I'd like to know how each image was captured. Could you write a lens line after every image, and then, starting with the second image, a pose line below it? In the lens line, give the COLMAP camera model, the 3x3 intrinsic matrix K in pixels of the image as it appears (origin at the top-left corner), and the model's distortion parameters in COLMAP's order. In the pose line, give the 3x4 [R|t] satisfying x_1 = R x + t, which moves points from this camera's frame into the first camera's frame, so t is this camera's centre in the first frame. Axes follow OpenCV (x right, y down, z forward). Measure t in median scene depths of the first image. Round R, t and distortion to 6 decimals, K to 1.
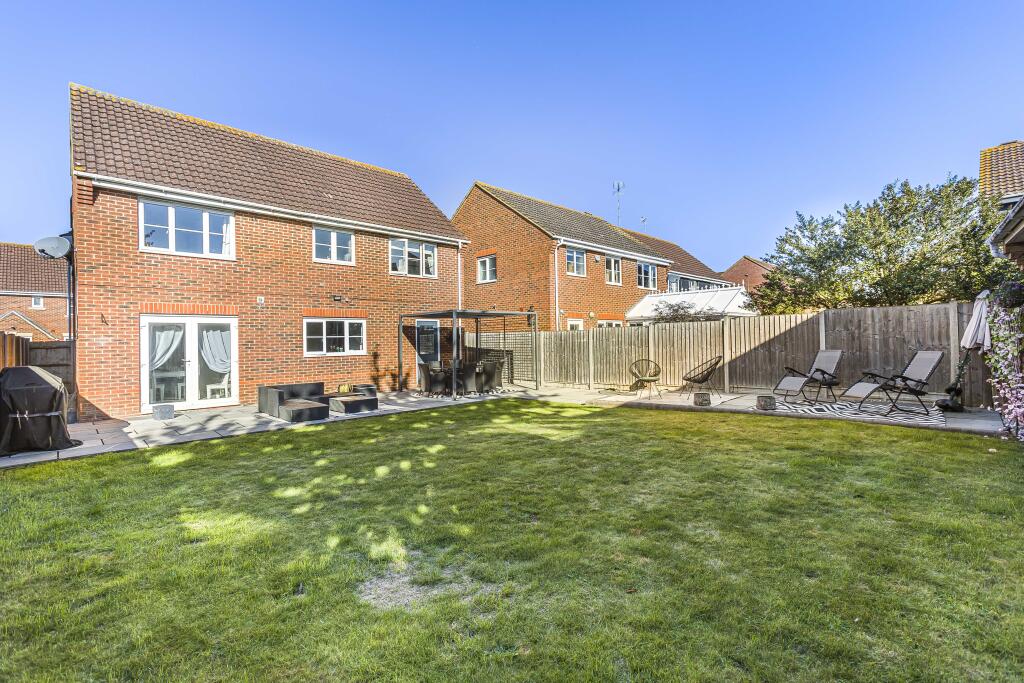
lens RADIAL K [[454.5, 0, 537.7], [0, 454.5, 335.2], [0, 0, 1]] dist [0.026163, 0.000817]
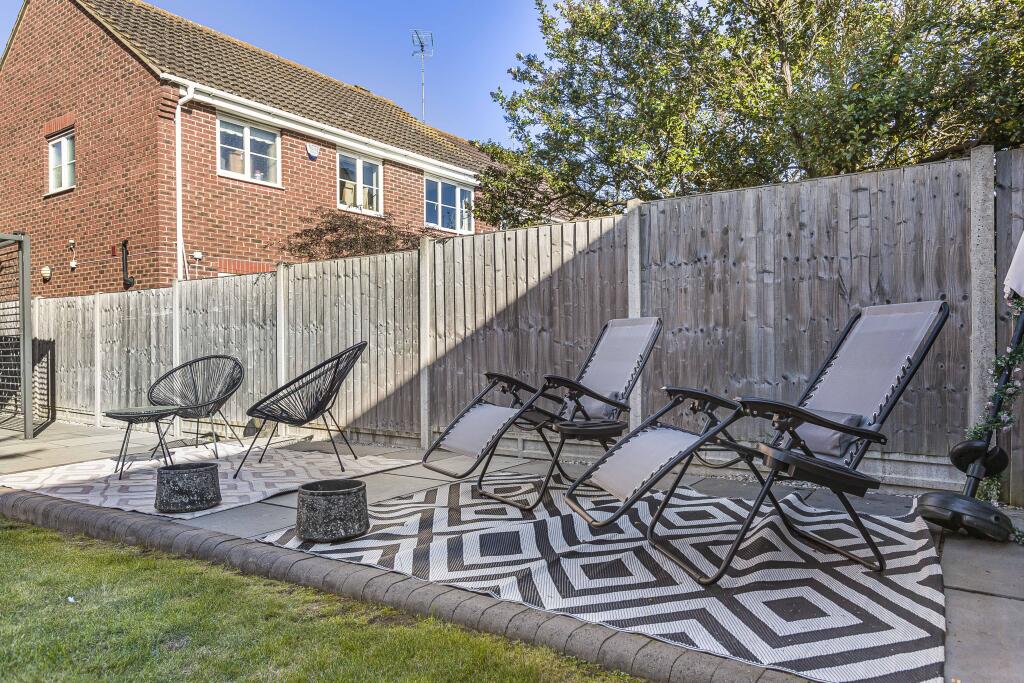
lens RADIAL K [[704.1, 0, 512.0], [0, 704.1, 341.5], [0, 0, 1]] dist [0.037241, -0.002741]
pose [[0.986686, 0.015365, 0.161912, 0.323702], [-0.015940, 0.999870, 0.002253, 0.032227], [-0.161857, -0.004803, 0.986803, 0.366701]]
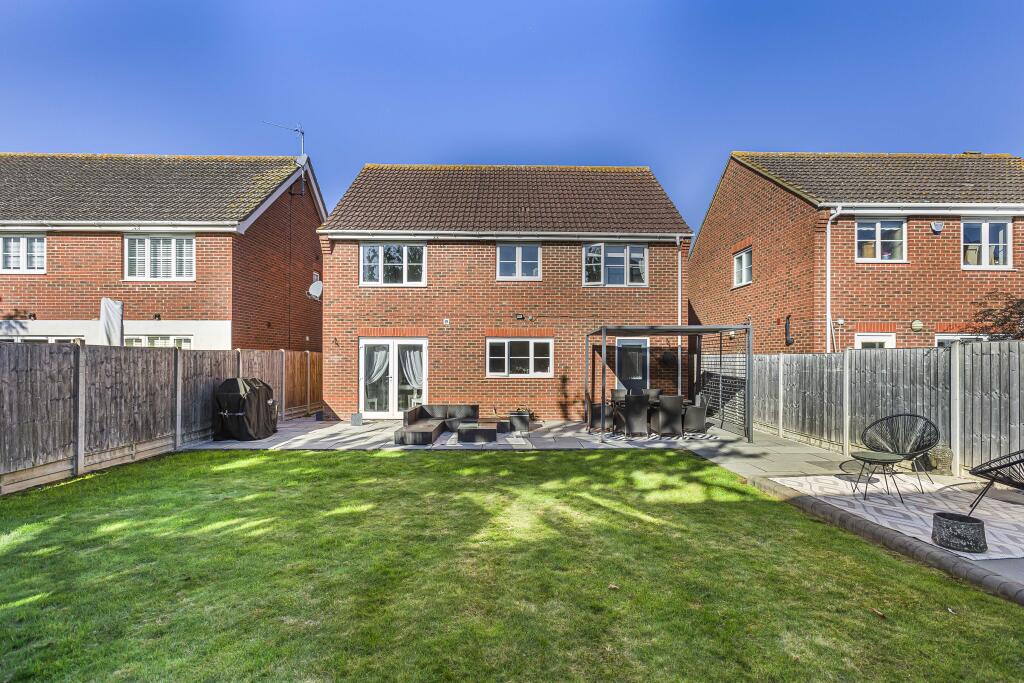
lens RADIAL K [[477.7, 0, 517.3], [0, 477.7, 361.2], [0, 0, 1]] dist [-0.016934, 0.012619]
pose [[0.722263, 0.021356, -0.691289, 0.247255], [-0.009635, 0.999737, 0.020818, -0.009930], [0.691552, -0.008376, 0.722279, 0.289246]]
